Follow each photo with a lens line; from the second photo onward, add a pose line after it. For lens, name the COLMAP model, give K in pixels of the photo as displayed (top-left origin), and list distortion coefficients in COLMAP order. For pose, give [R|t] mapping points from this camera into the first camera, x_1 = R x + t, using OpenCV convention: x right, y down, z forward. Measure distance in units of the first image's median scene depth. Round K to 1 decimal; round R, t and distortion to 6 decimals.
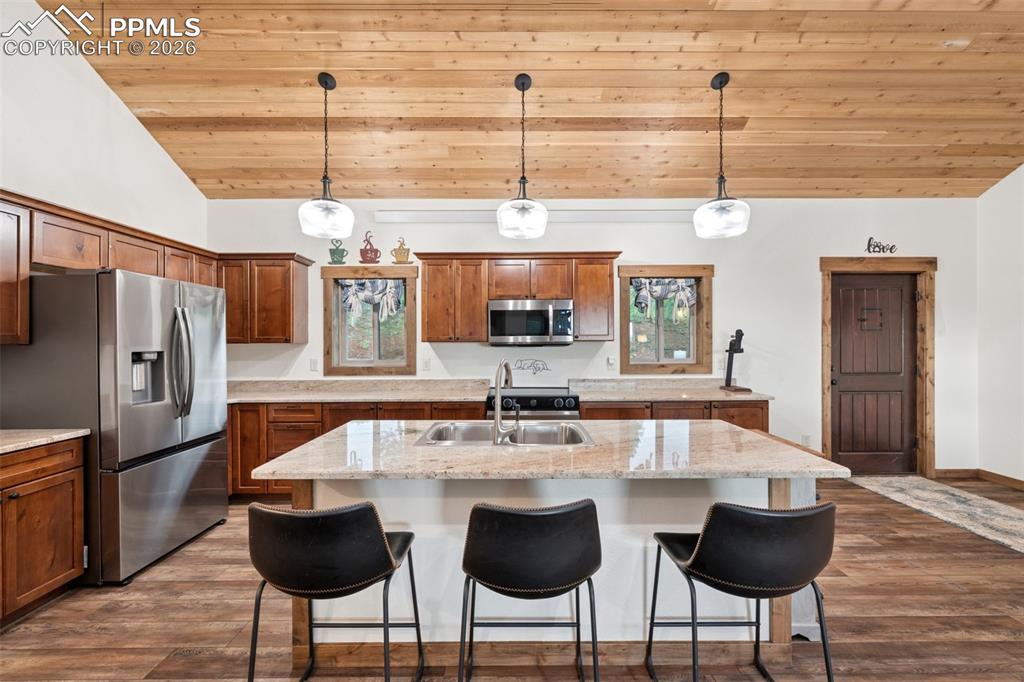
lens RADIAL K [[433.0, 0, 511.7], [0, 433.0, 340.3], [0, 0, 1]] dist [0.002791, -0.000100]
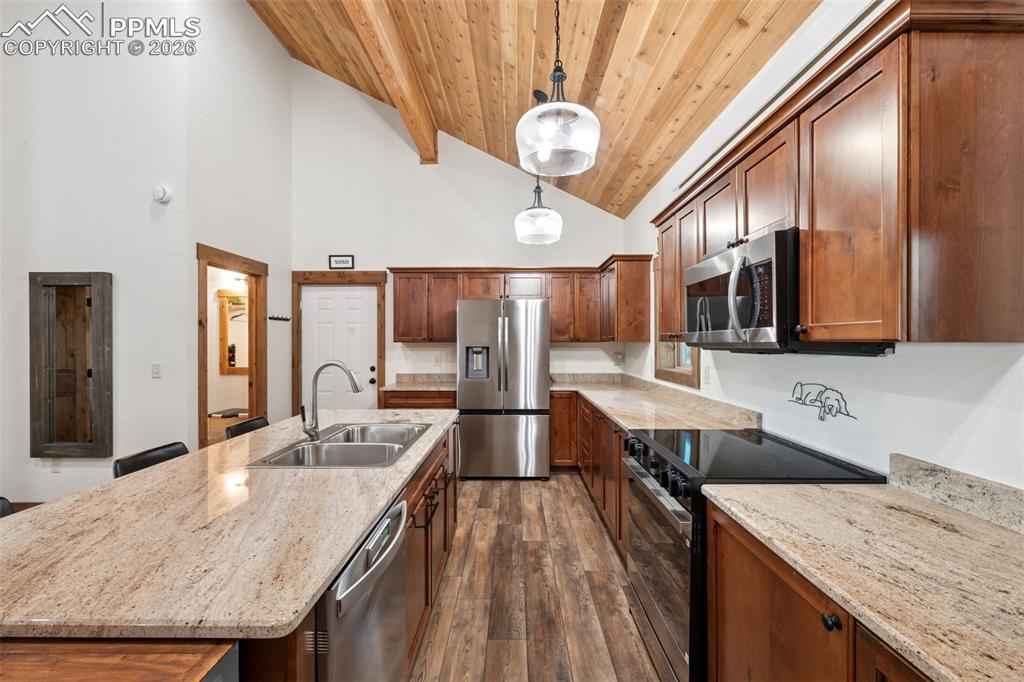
lens RADIAL K [[433.0, 0, 501.1], [0, 433.0, 339.3], [0, 0, 1]] dist [0.002791, -0.000100]
pose [[-0.028824, 0.000101, -0.999584, 0.487947], [0.003724, 0.999993, -0.000007, -0.000966], [0.999578, -0.003723, -0.028824, 0.713038]]
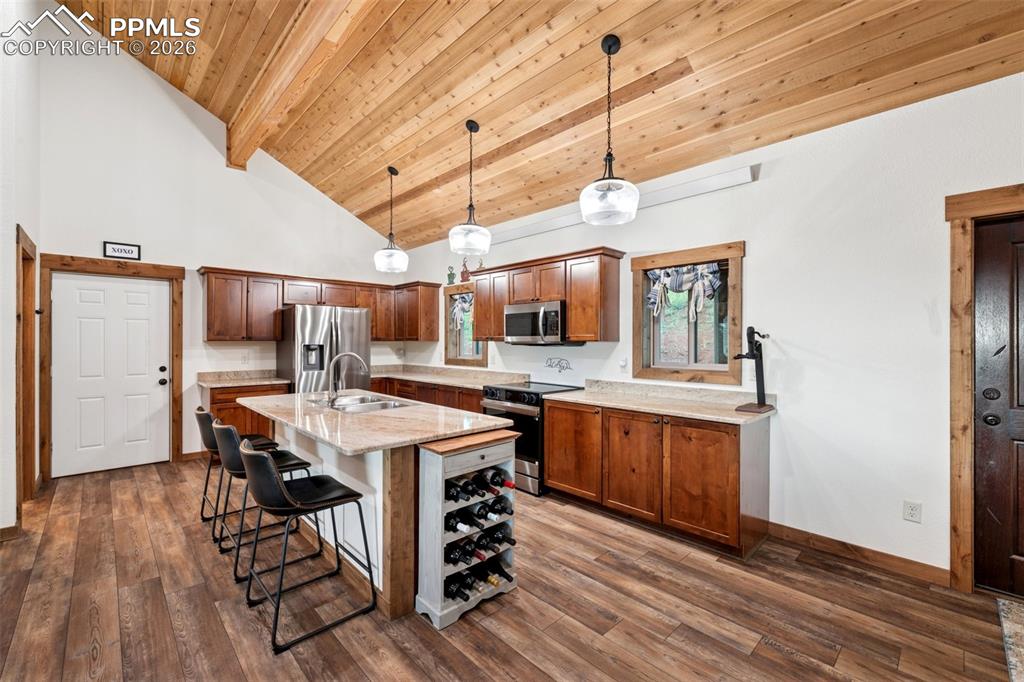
lens RADIAL K [[433.0, 0, 510.7], [0, 433.0, 338.3], [0, 0, 1]] dist [0.002791, -0.000100]
pose [[0.683023, 0.002040, -0.730394, 0.751530], [-0.004195, 0.999991, -0.001130, -0.002719], [0.730385, 0.003836, 0.683025, 0.196375]]
